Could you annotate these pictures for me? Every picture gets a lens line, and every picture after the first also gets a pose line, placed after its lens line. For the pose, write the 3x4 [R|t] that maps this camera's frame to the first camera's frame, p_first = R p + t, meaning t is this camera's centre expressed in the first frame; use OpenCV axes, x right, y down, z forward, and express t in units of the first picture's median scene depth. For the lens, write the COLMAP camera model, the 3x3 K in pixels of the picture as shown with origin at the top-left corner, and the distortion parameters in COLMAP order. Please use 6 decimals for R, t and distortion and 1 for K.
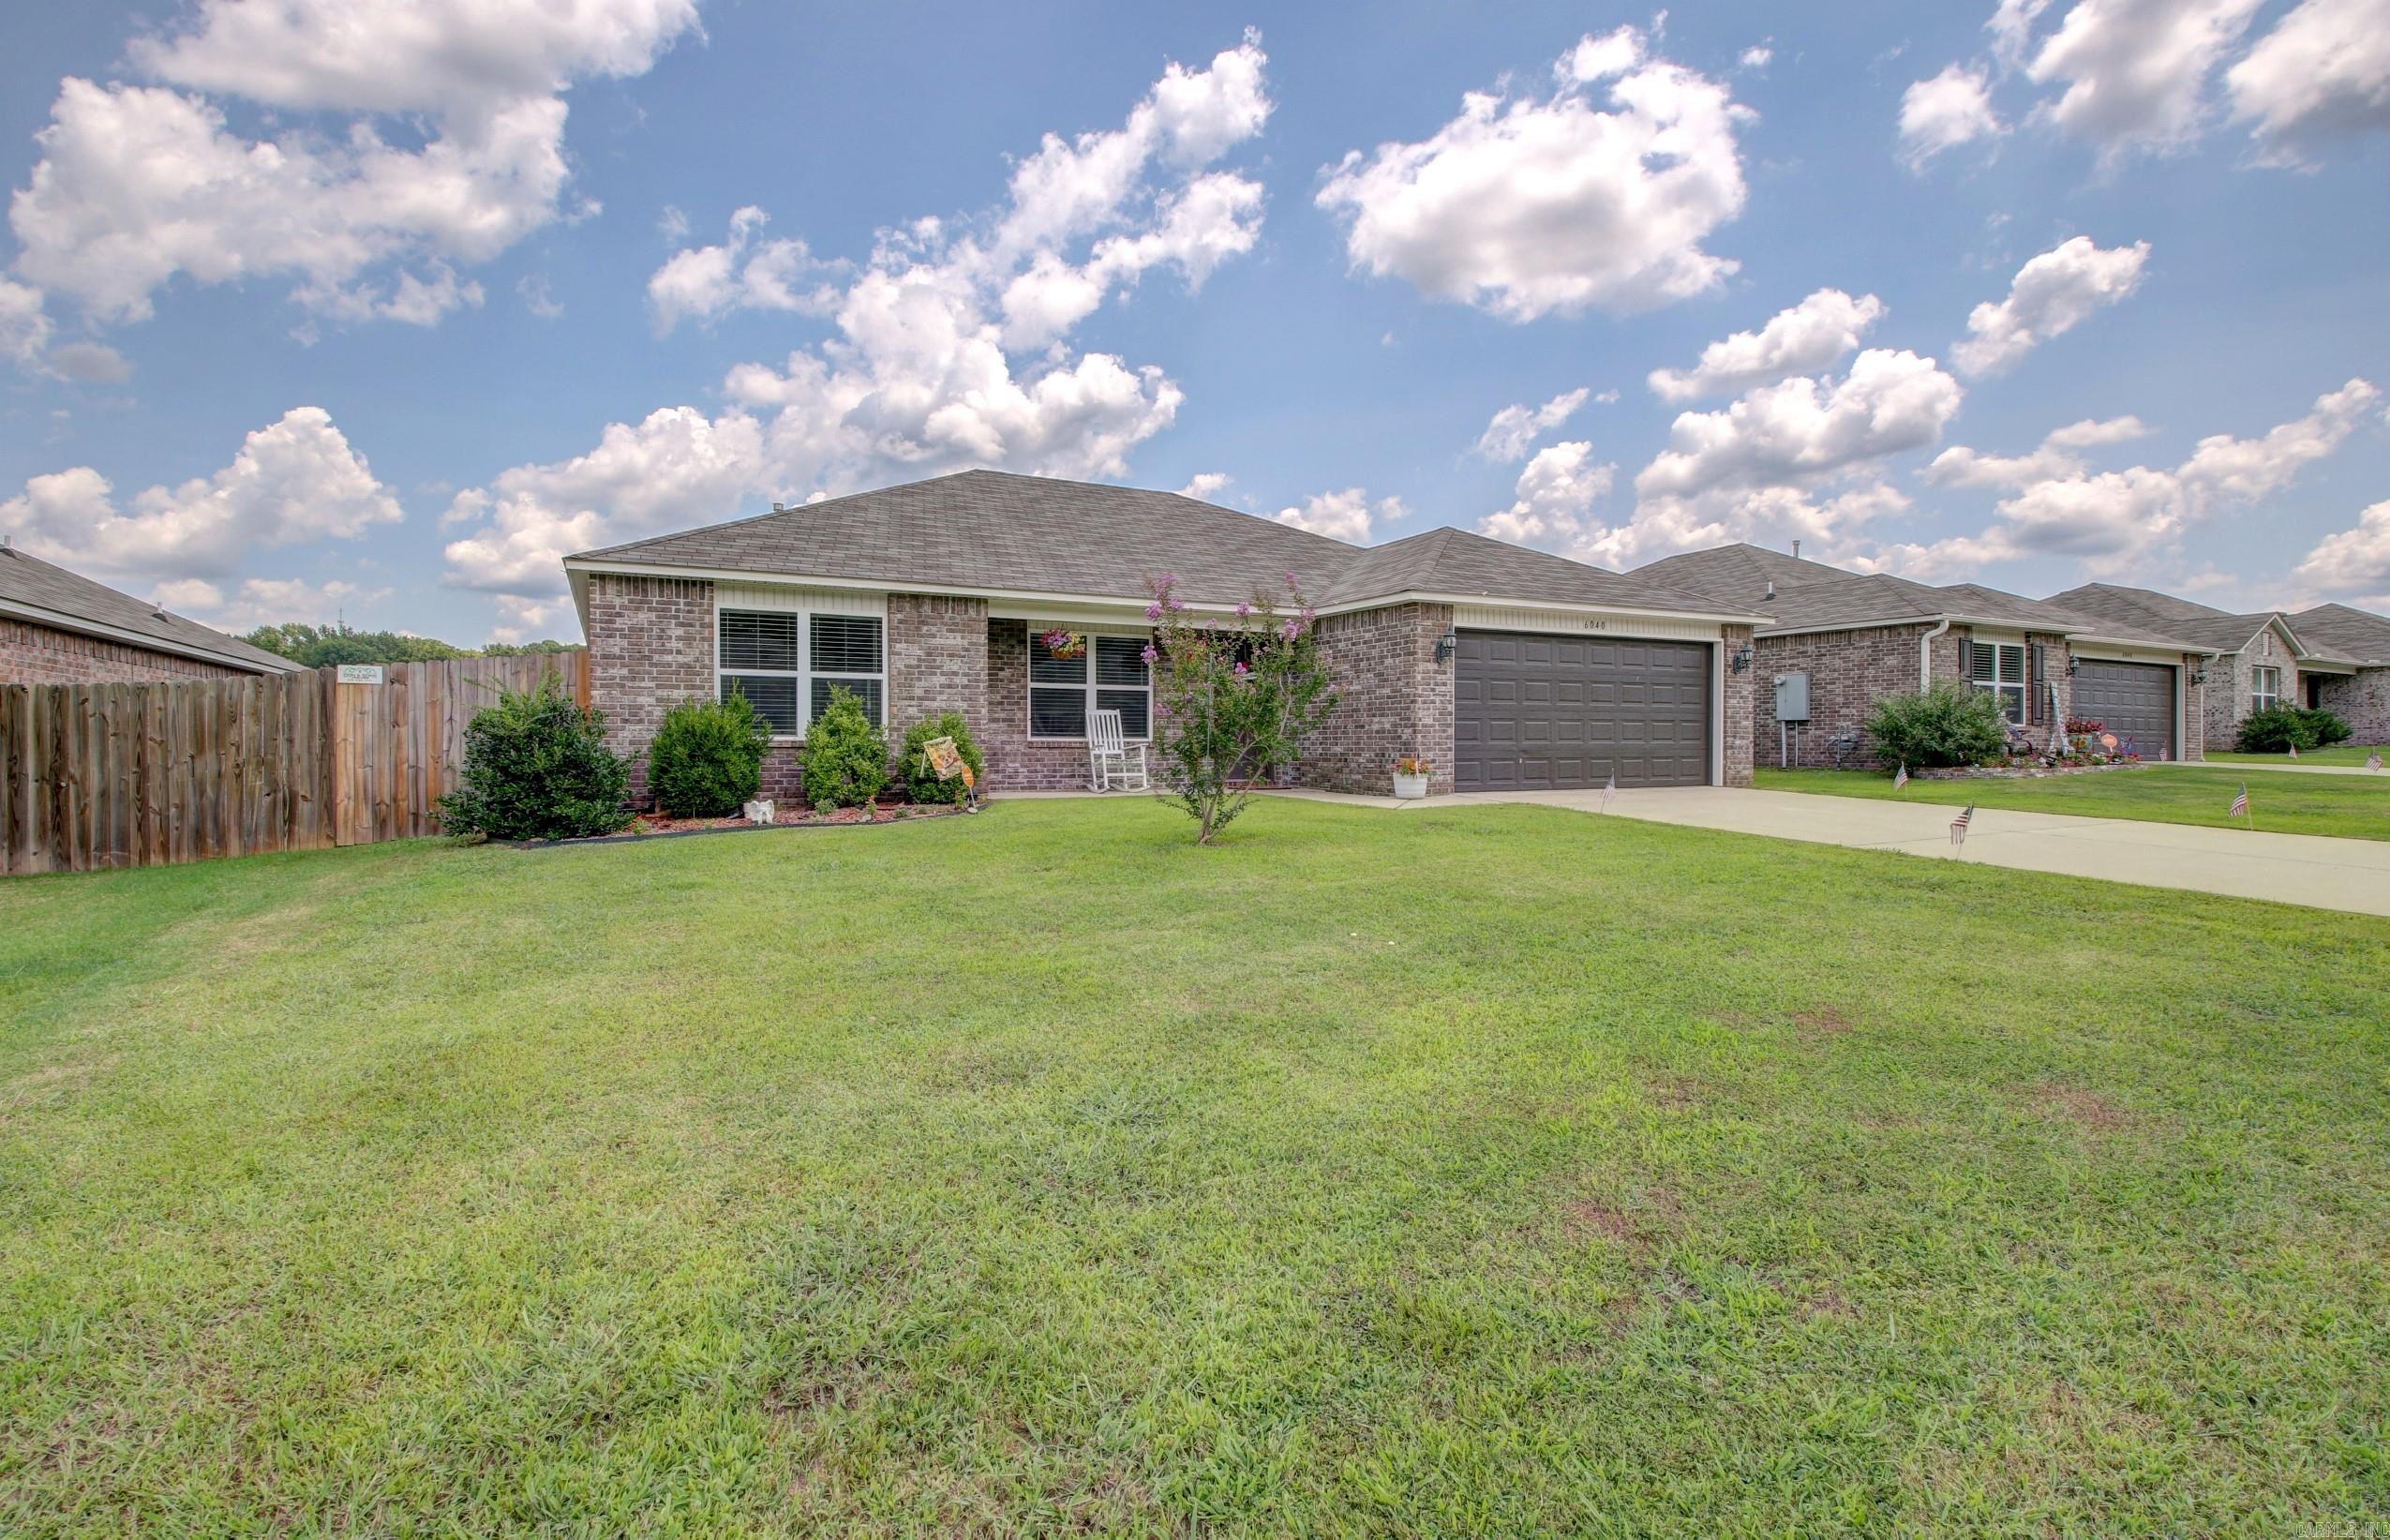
lens RADIAL K [[1128.3, 0, 1191.4], [0, 1128.3, 759.7], [0, 0, 1]] dist [0.019855, -0.028739]
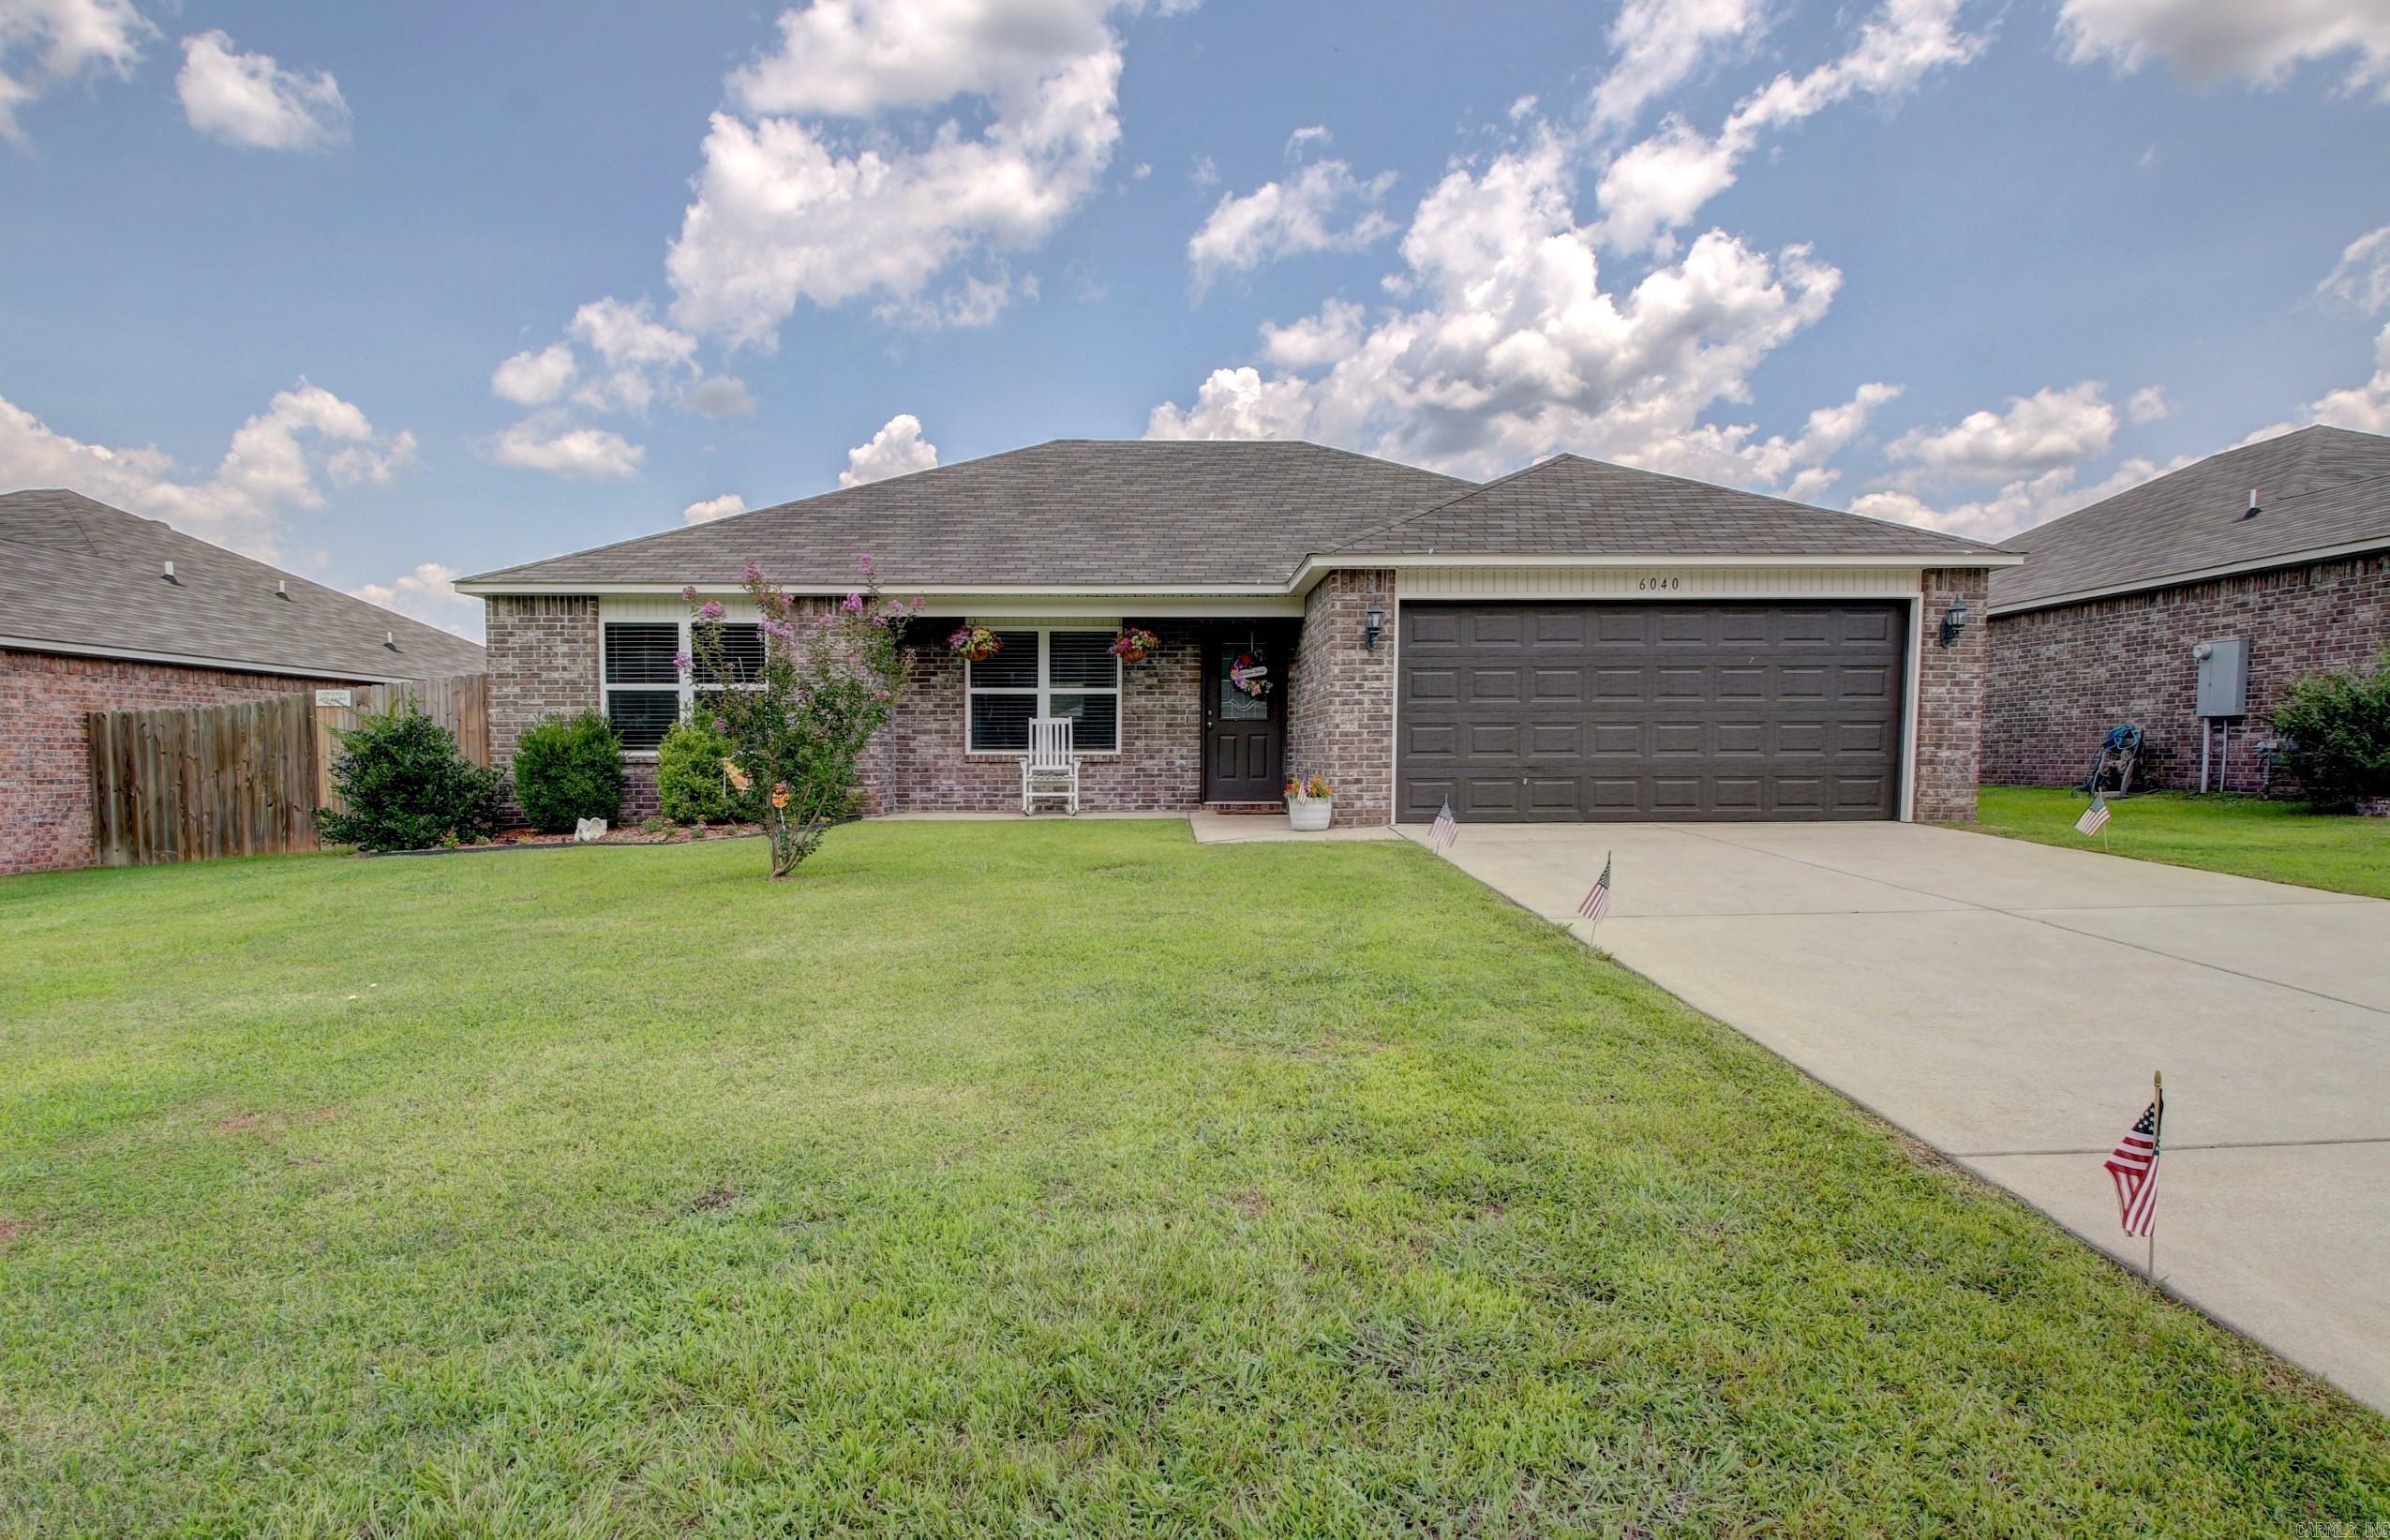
lens RADIAL K [[1316.0, 0, 1145.4], [0, 1316.0, 876.0], [0, 0, 1]] dist [-0.003873, -0.001520]
pose [[0.898989, 0.038009, -0.436319, 0.505266], [-0.002993, 0.996737, 0.080661, -0.006557], [0.437961, -0.071208, 0.896169, 0.154547]]
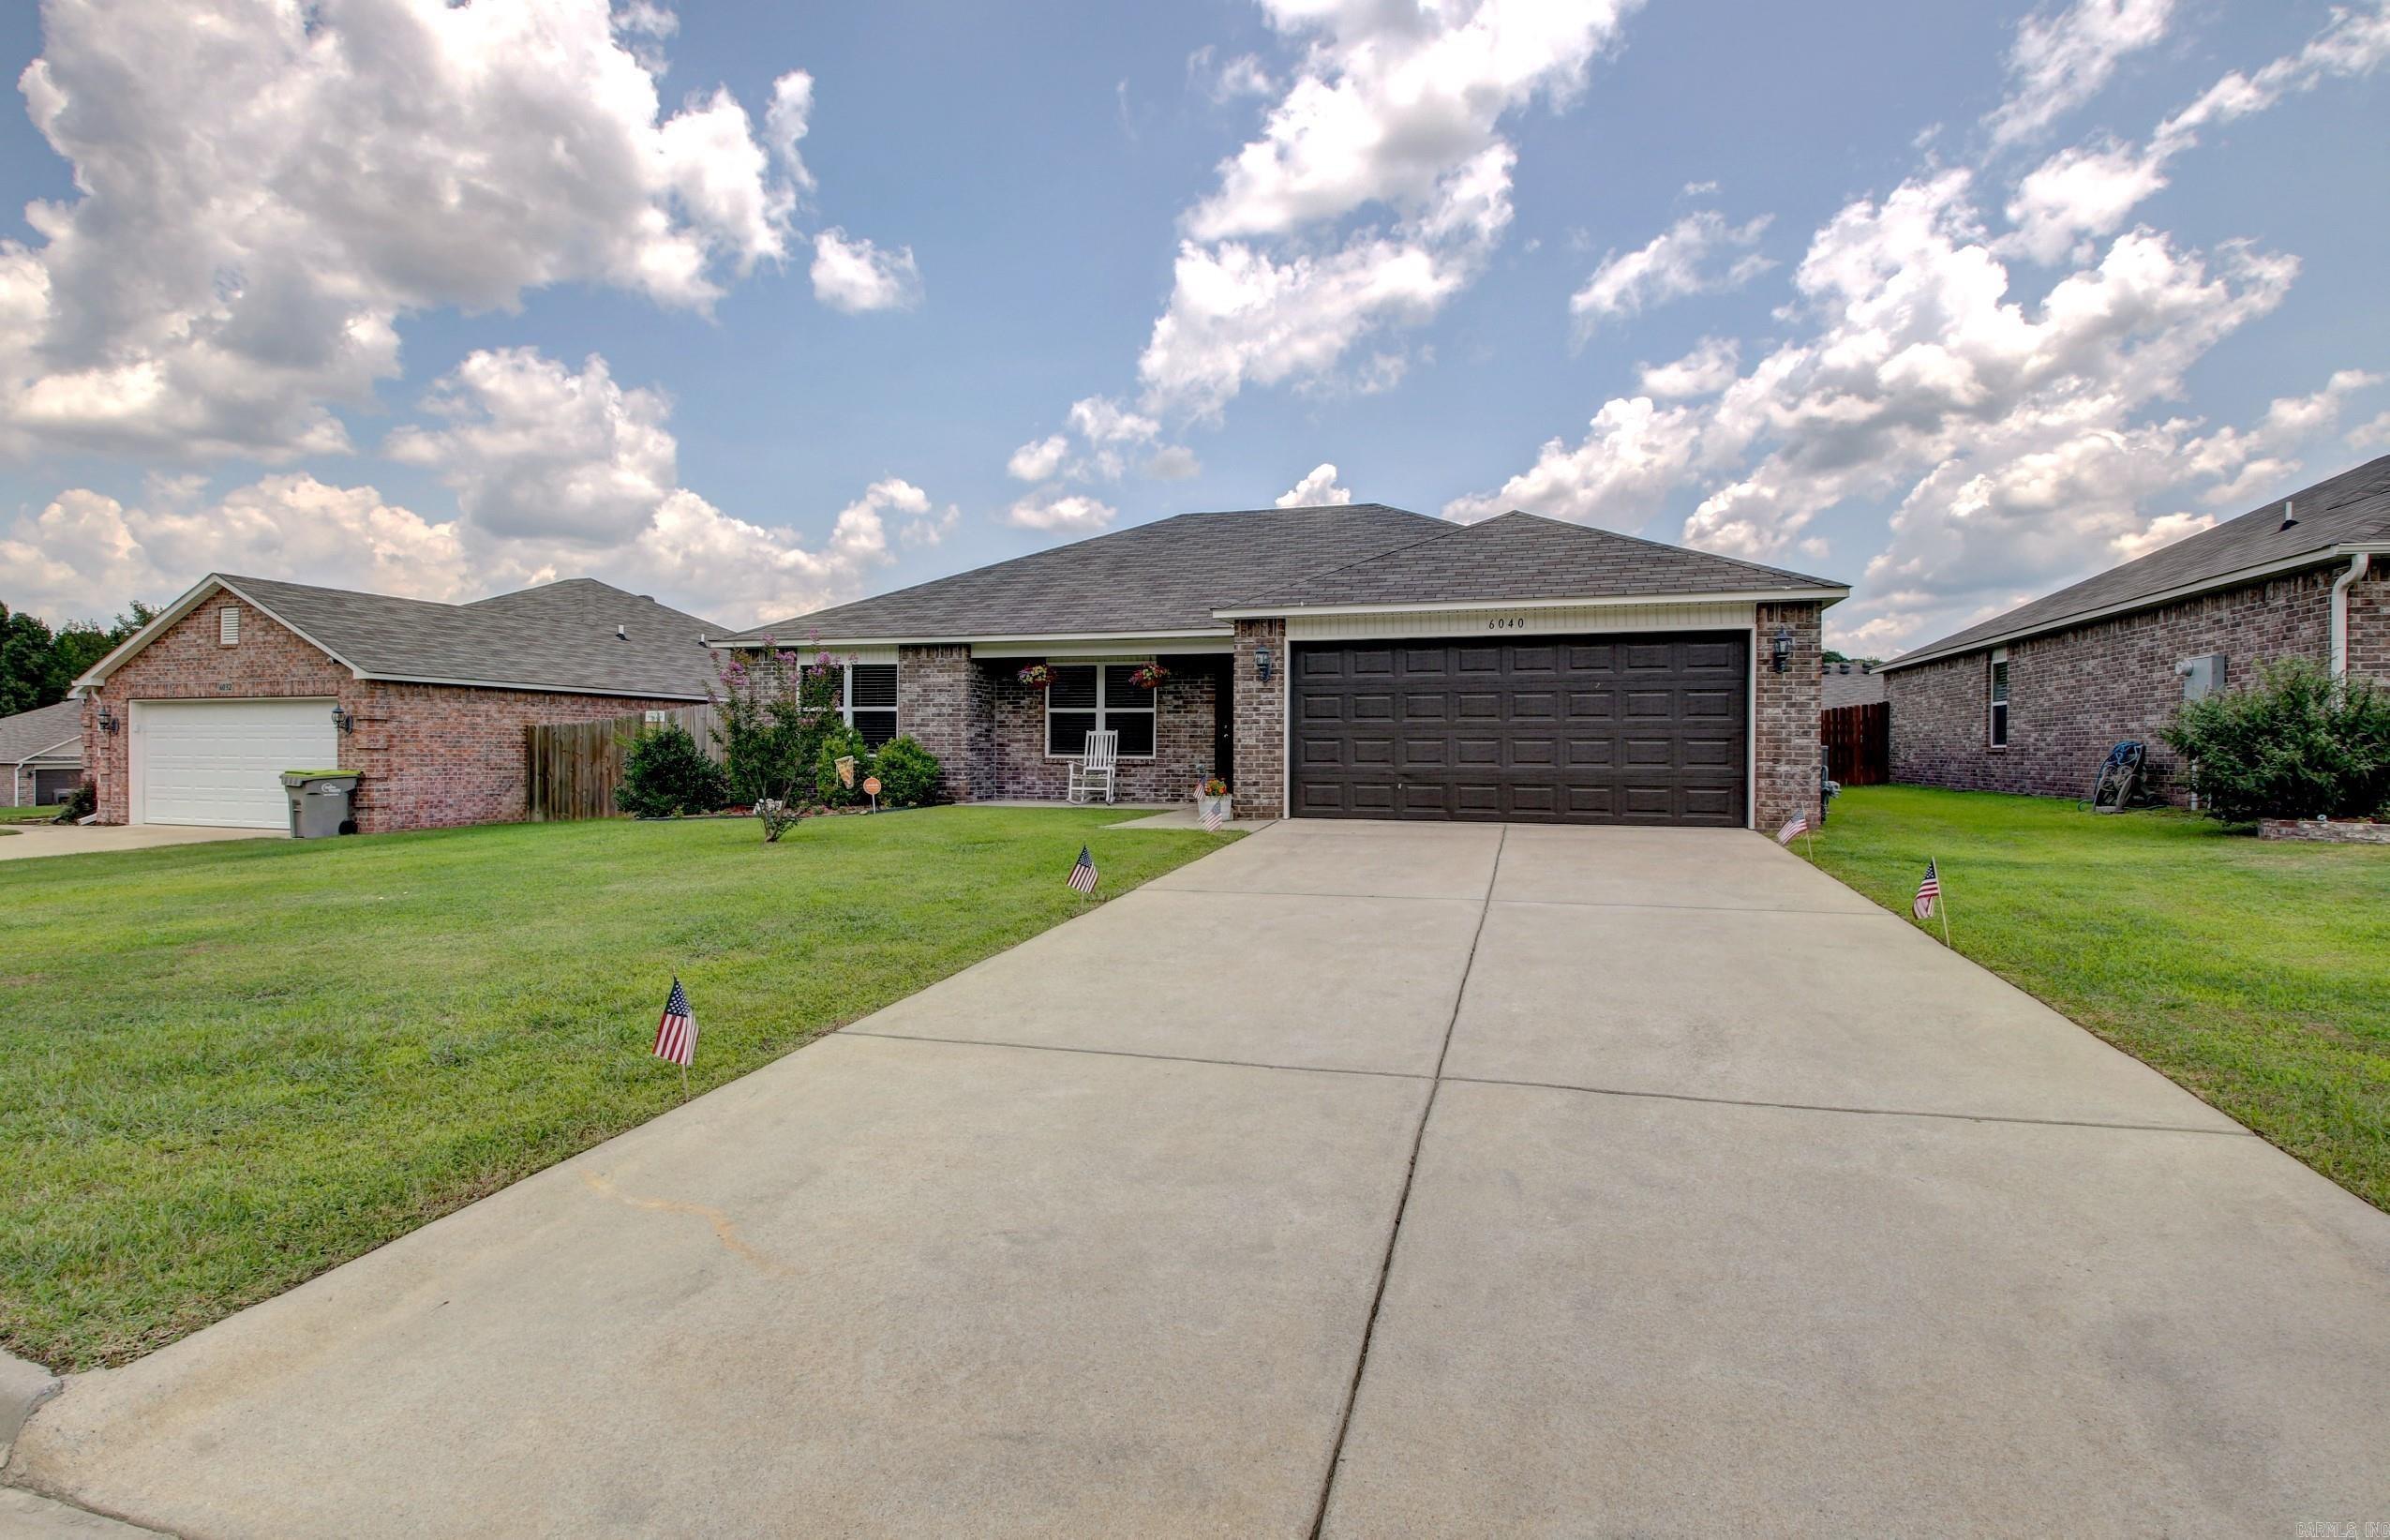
lens RADIAL K [[1112.6, 0, 1133.4], [0, 1112.6, 767.7], [0, 0, 1]] dist [-0.000191, -0.000251]
pose [[0.716442, 0.015512, -0.697475, 0.853465], [-0.015446, 0.999860, 0.006370, -0.017848], [0.697476, 0.006210, 0.716581, 0.268847]]
